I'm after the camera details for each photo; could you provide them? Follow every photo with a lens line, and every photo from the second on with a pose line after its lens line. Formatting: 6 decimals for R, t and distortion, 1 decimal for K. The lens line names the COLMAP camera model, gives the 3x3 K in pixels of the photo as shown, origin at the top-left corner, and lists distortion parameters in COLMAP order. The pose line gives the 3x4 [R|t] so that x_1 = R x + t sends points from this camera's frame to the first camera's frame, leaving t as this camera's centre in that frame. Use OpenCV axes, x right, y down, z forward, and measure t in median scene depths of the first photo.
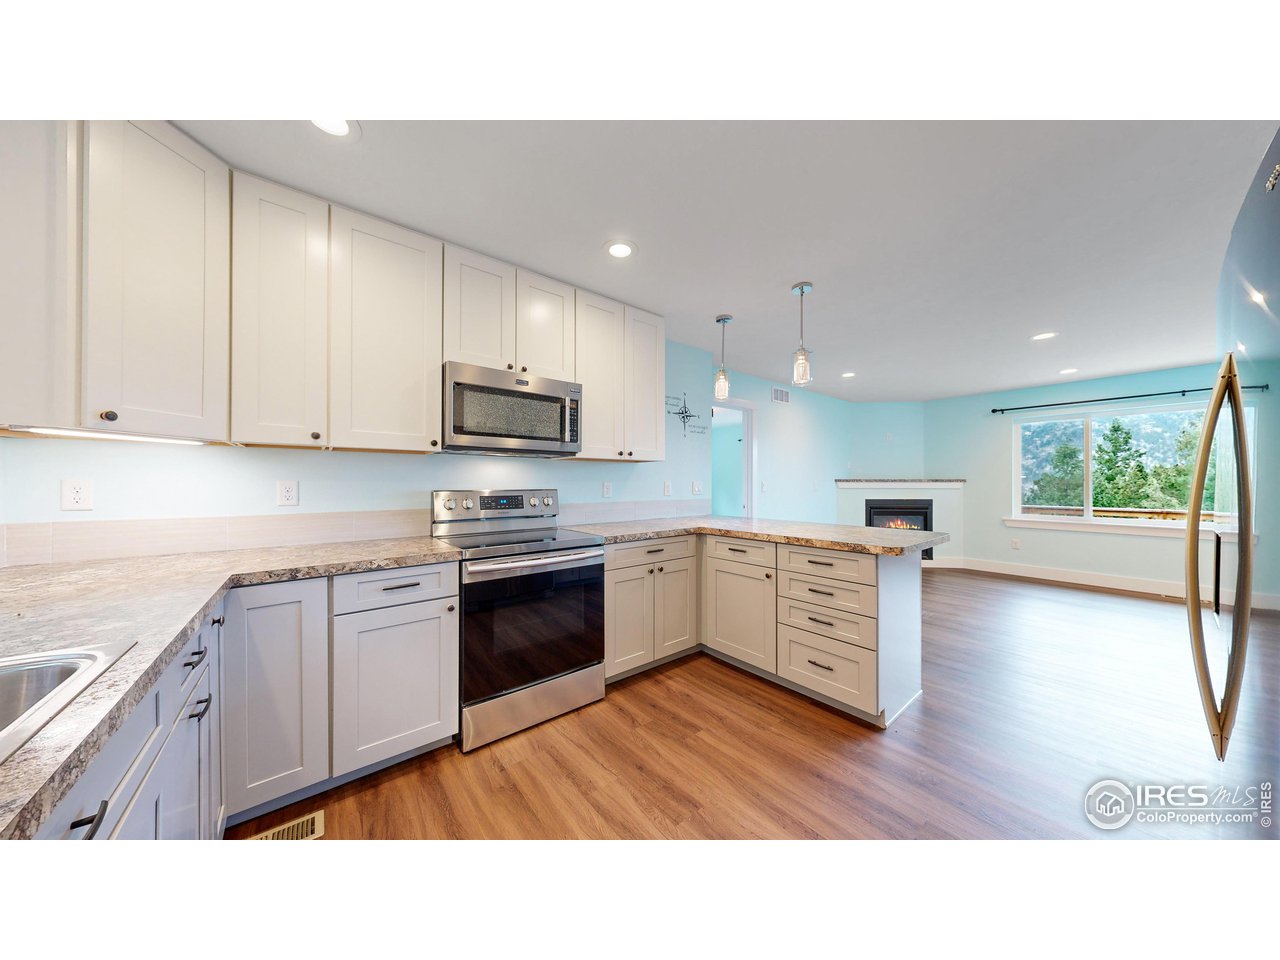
lens RADIAL K [[407.4, 0, 640.0], [0, 407.4, 480.0], [0, 0, 1]] dist [-0.000341, -0.000040]
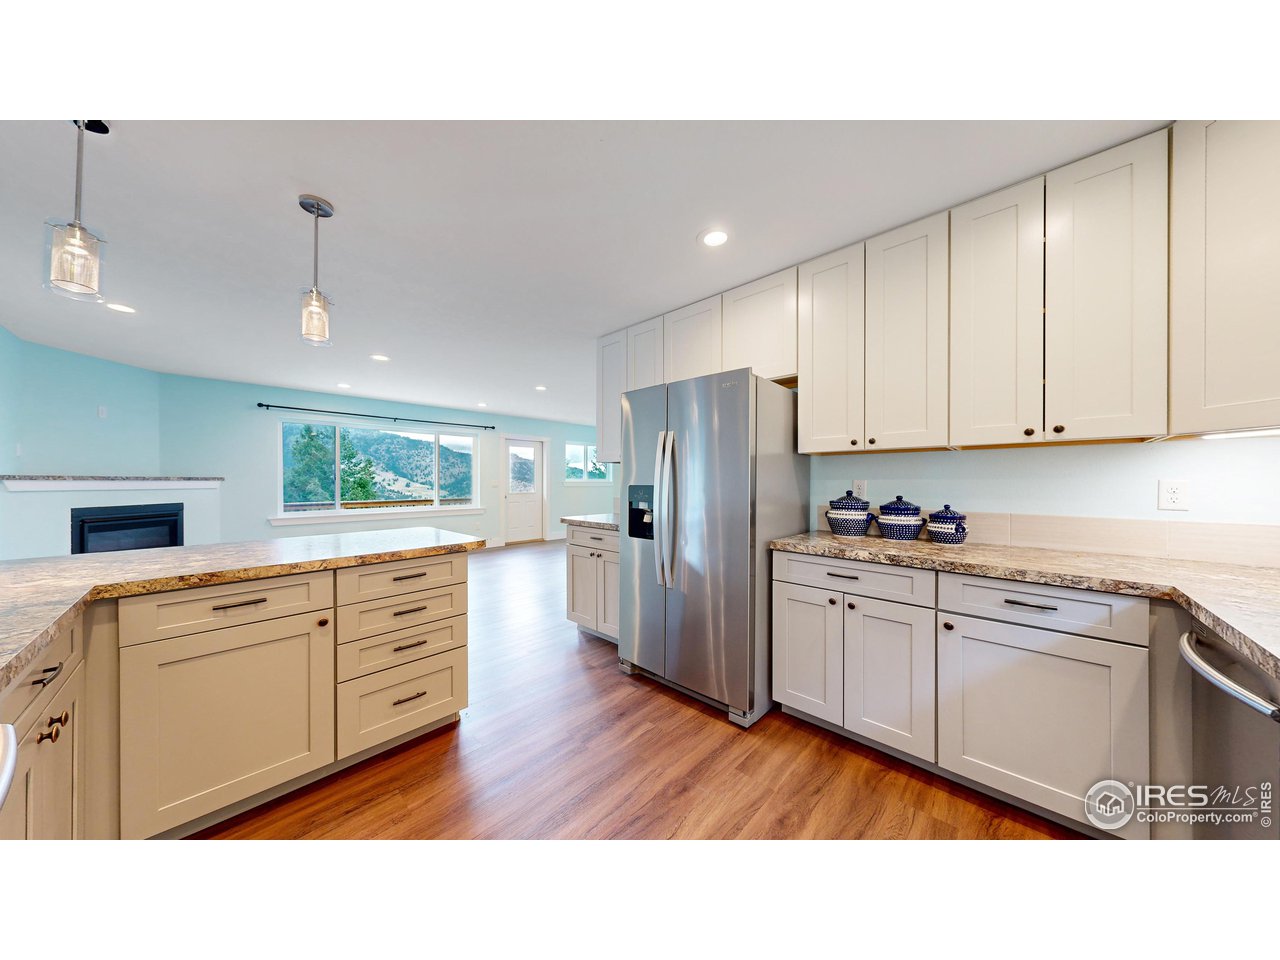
lens RADIAL K [[407.4, 0, 640.0], [0, 407.4, 480.0], [0, 0, 1]] dist [-0.000341, -0.000040]
pose [[-0.134512, 0.000559, 0.990912, -0.220253], [-0.004323, 0.999990, -0.001151, 0.001533], [-0.990902, -0.004439, -0.134509, 0.312145]]
